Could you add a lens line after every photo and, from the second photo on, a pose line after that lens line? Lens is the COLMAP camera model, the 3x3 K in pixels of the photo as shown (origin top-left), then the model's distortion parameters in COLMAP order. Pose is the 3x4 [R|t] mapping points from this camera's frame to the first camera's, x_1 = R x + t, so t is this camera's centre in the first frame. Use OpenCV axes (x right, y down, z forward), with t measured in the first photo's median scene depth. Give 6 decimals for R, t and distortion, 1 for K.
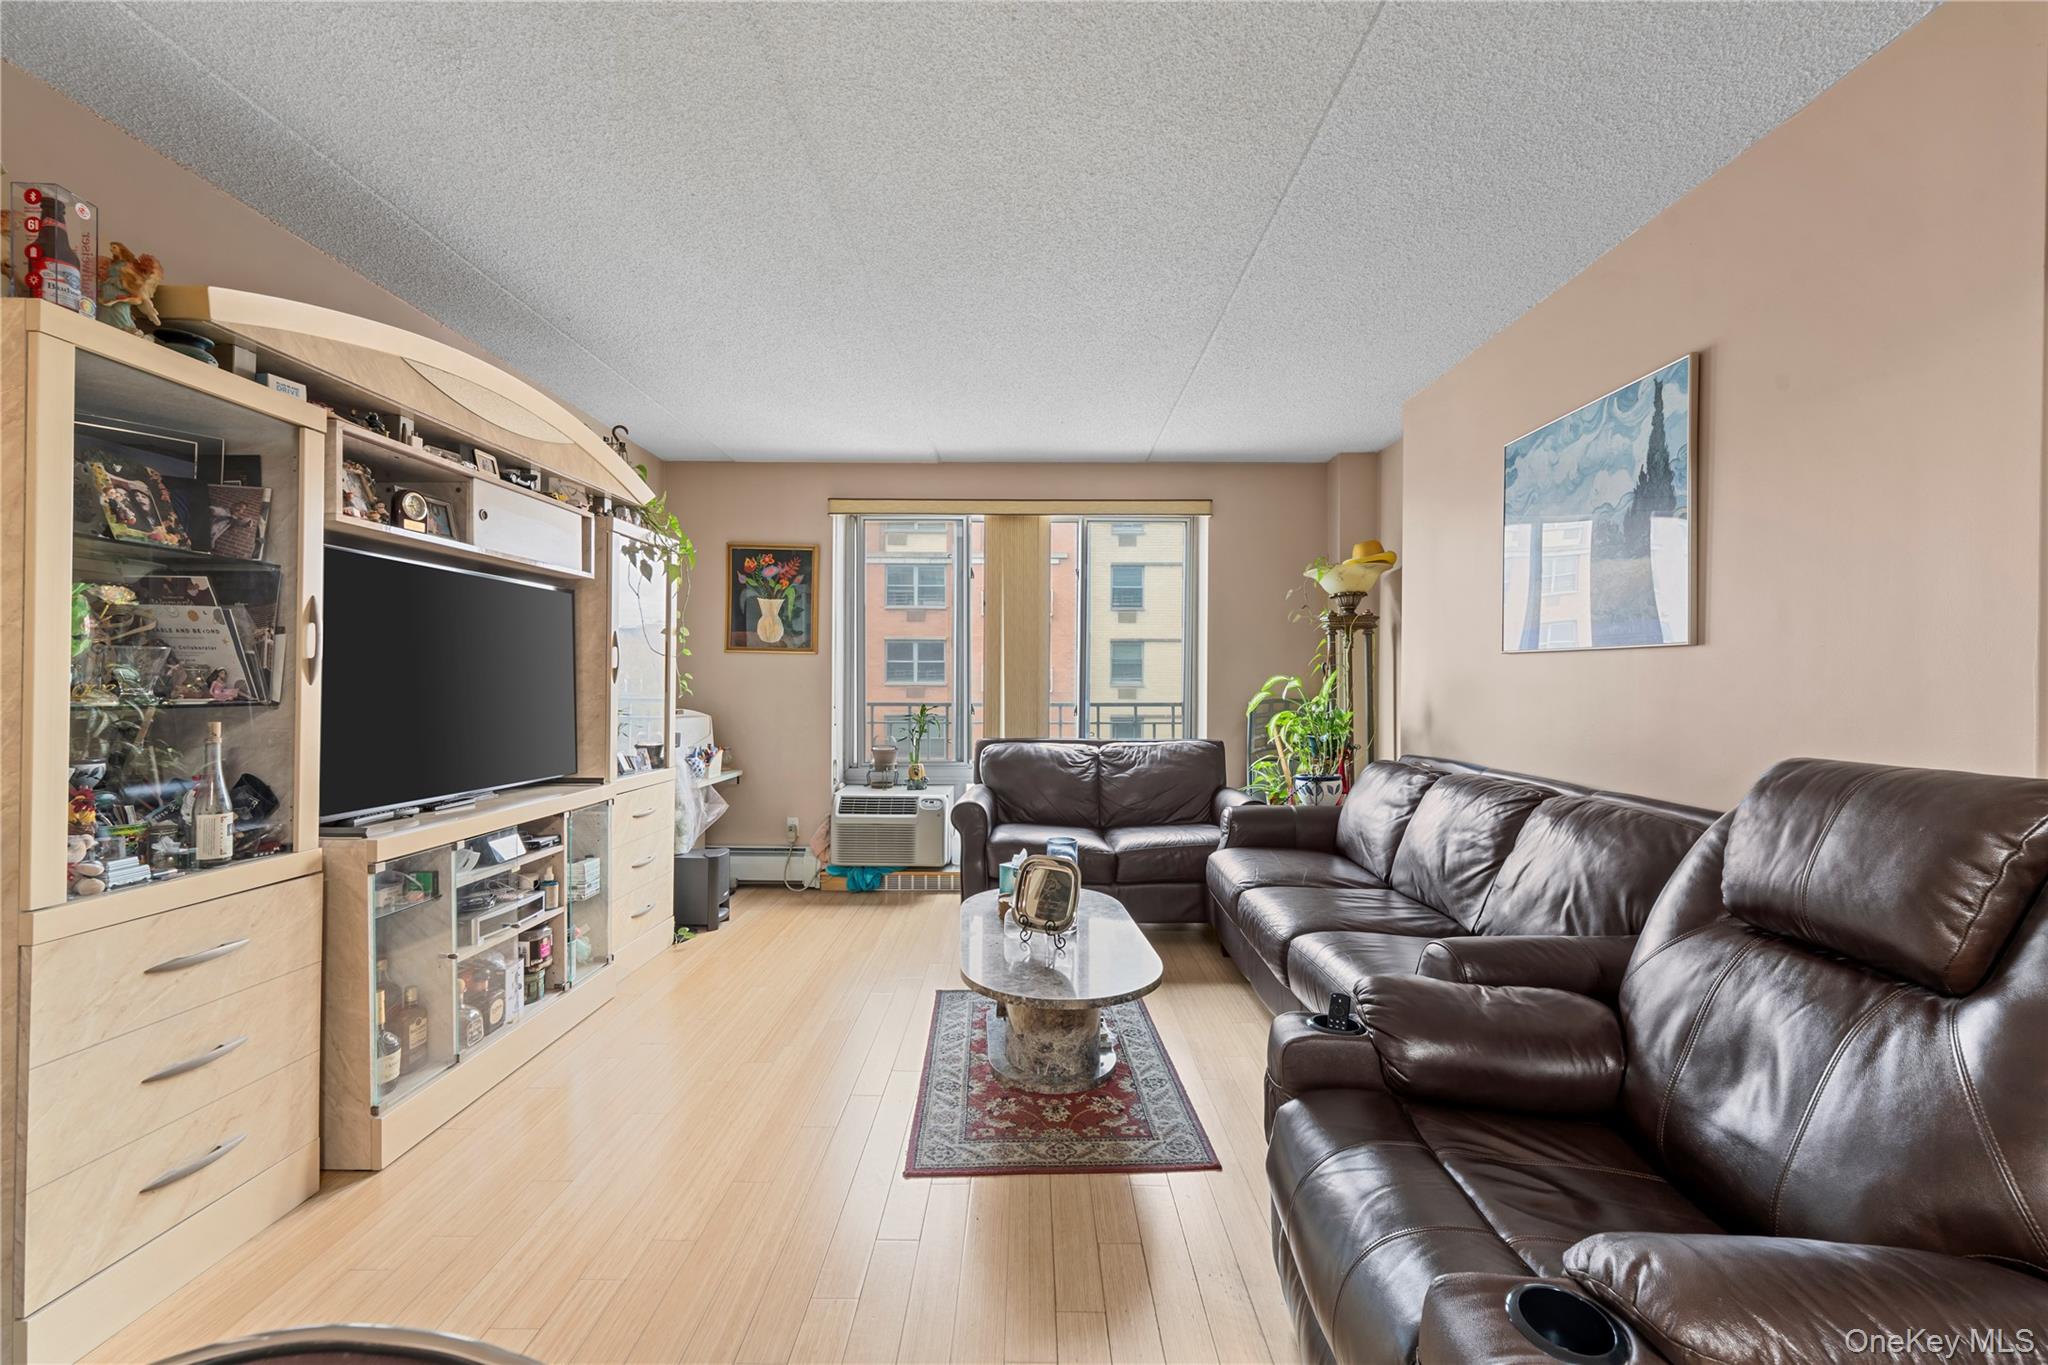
lens RADIAL K [[829.5, 0, 1027.3], [0, 829.5, 685.3], [0, 0, 1]] dist [-0.000344, -0.000378]
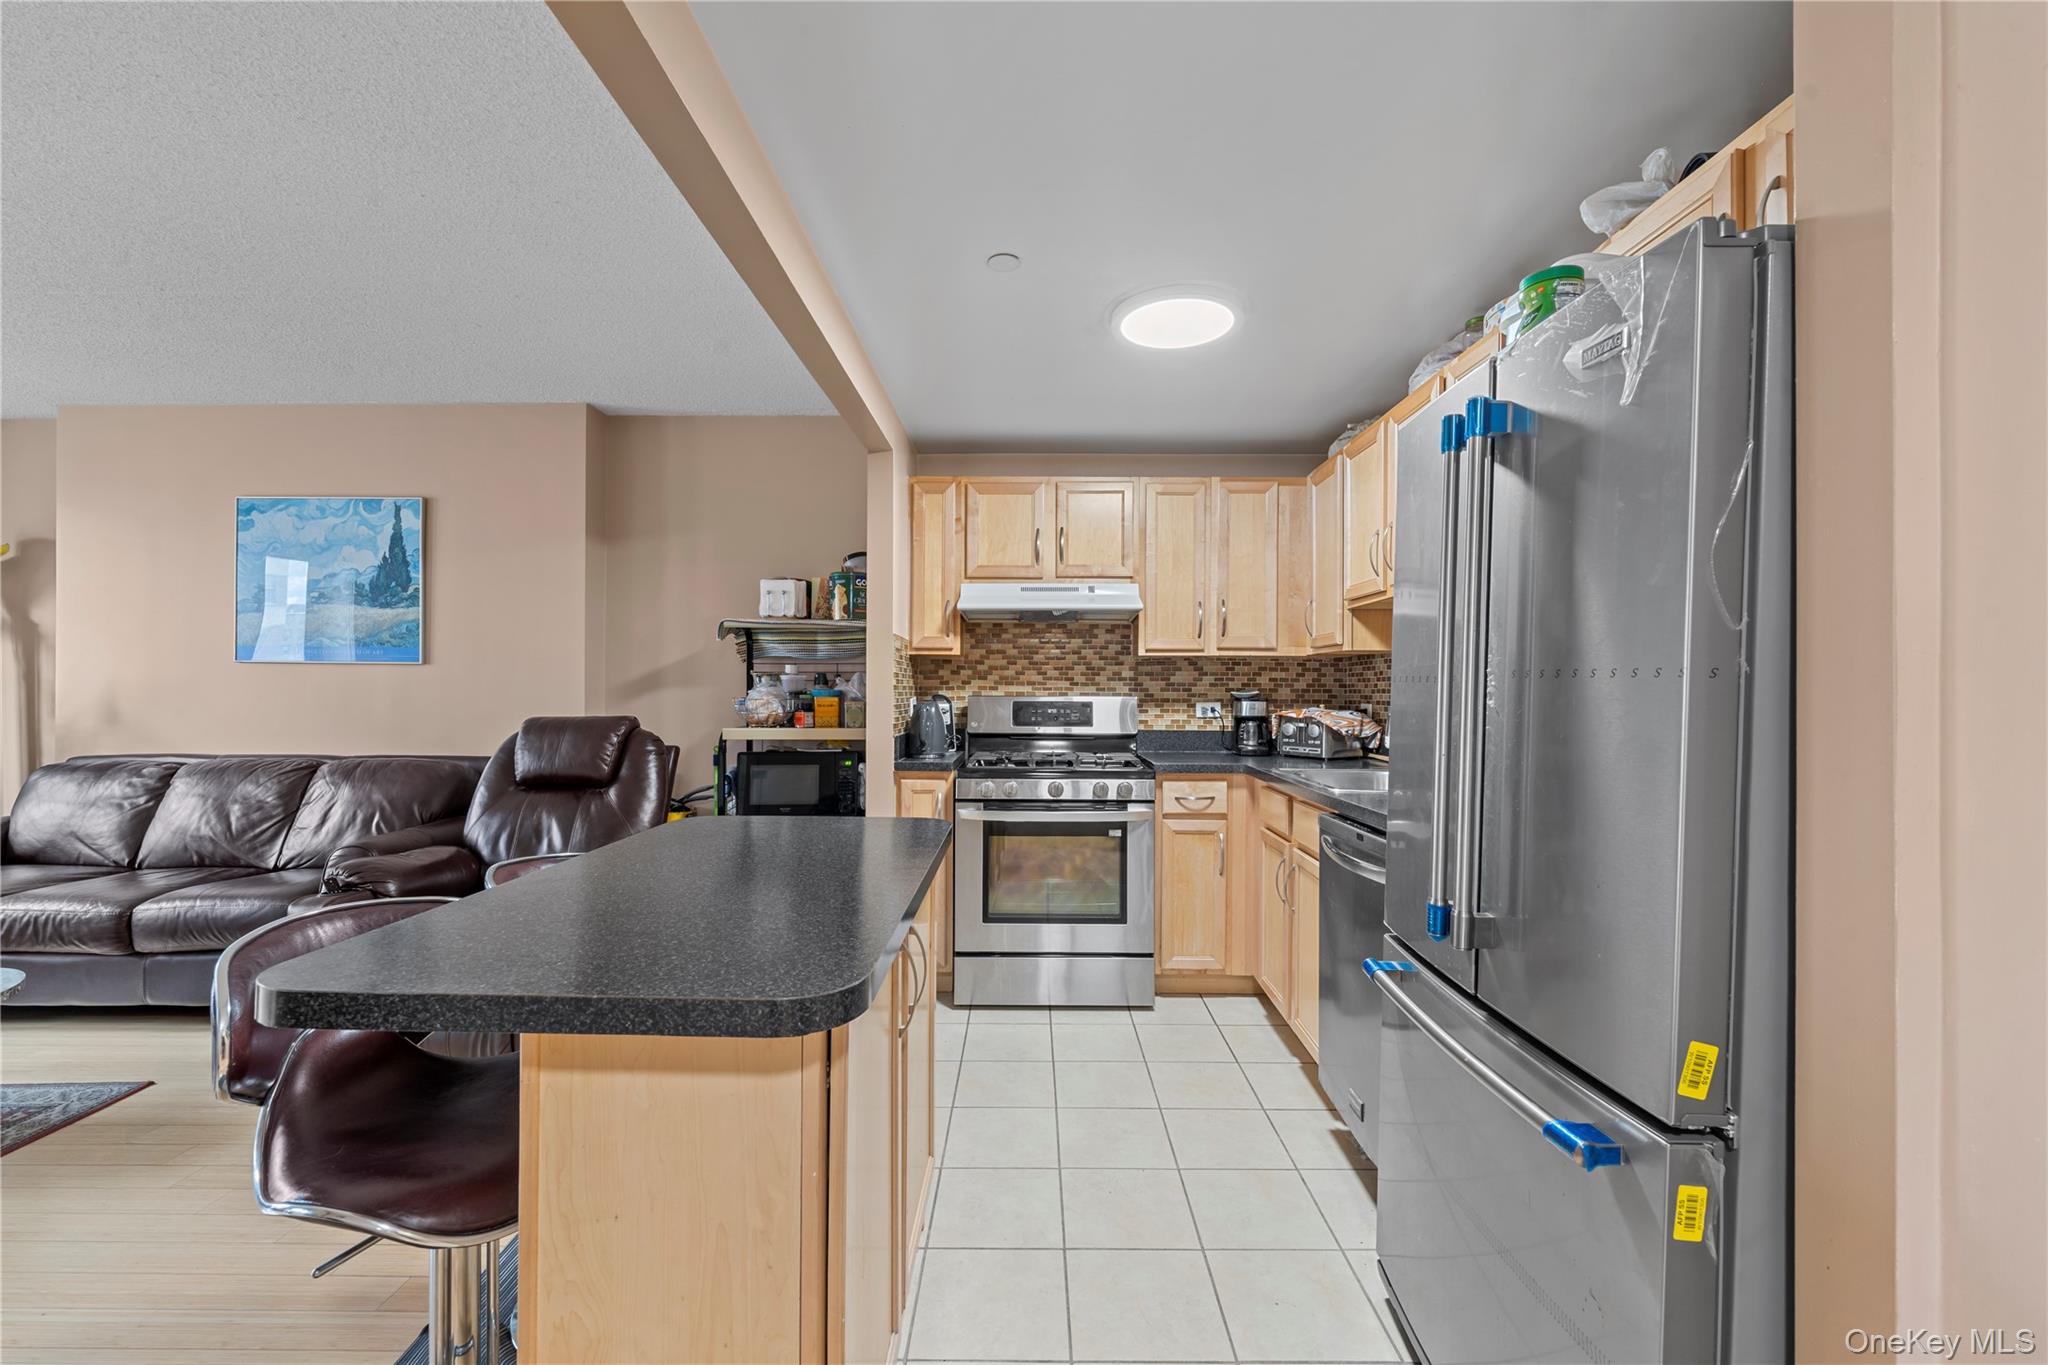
lens RADIAL K [[825.3, 0, 1029.2], [0, 825.3, 688.8], [0, 0, 1]] dist [-0.000550, -0.000422]
pose [[0.002693, -0.005863, 0.999979, -0.739200], [0.003343, 0.999977, 0.005854, -0.001783], [-0.999991, 0.003327, 0.002713, -0.225129]]
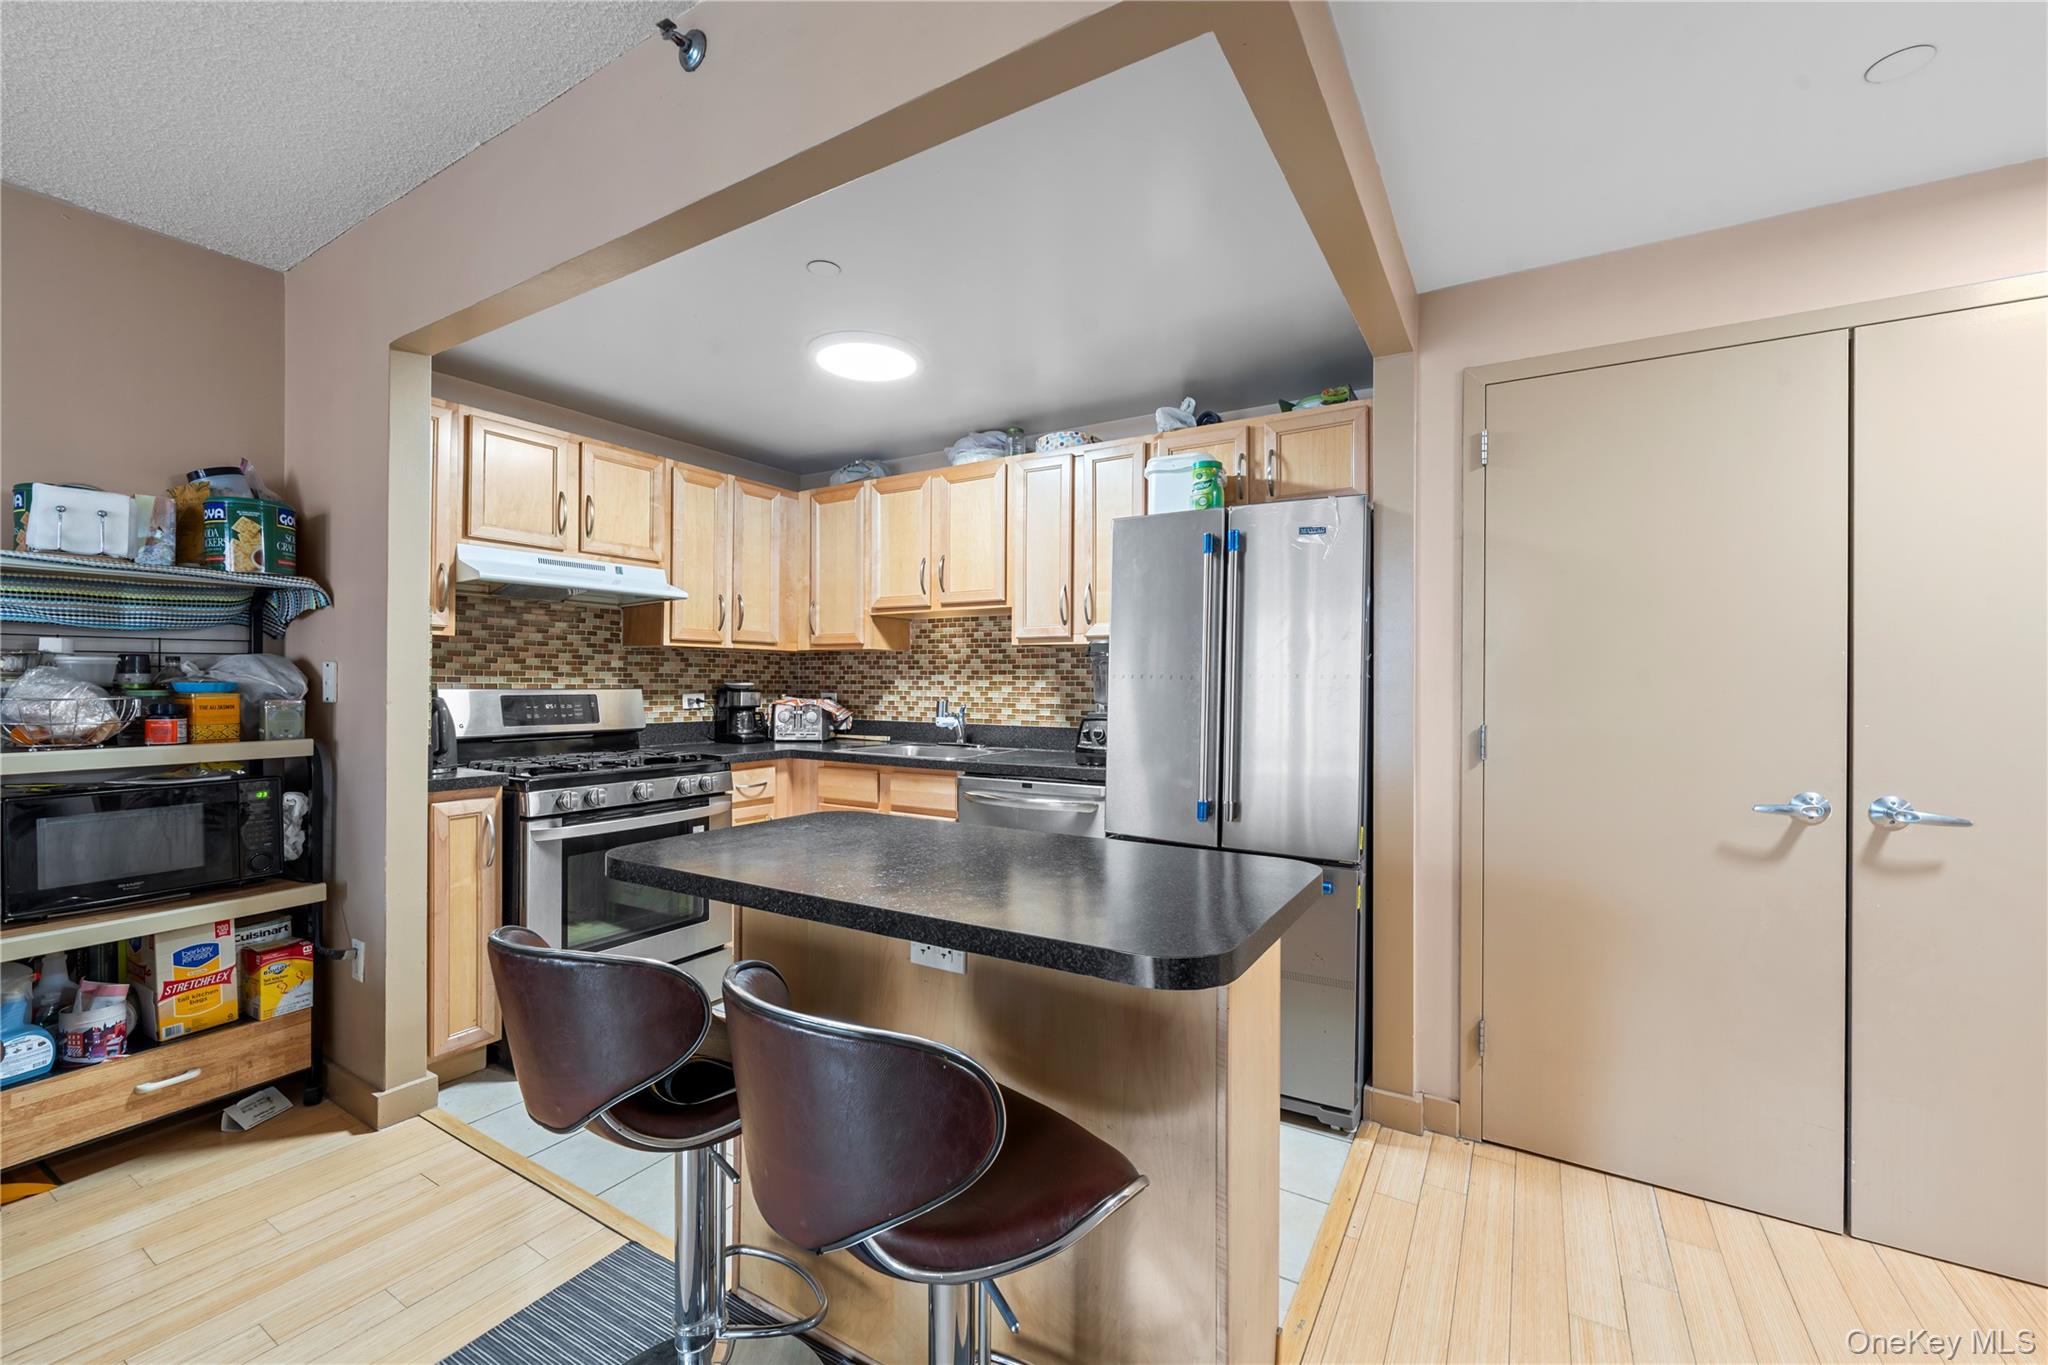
lens RADIAL K [[829.5, 0, 1027.3], [0, 829.5, 685.3], [0, 0, 1]] dist [-0.000344, -0.000378]
pose [[-0.855291, -0.012944, 0.517987, -0.550766], [-0.006668, 0.999880, 0.013976, -0.007171], [-0.518105, 0.008500, -0.855275, 0.381663]]
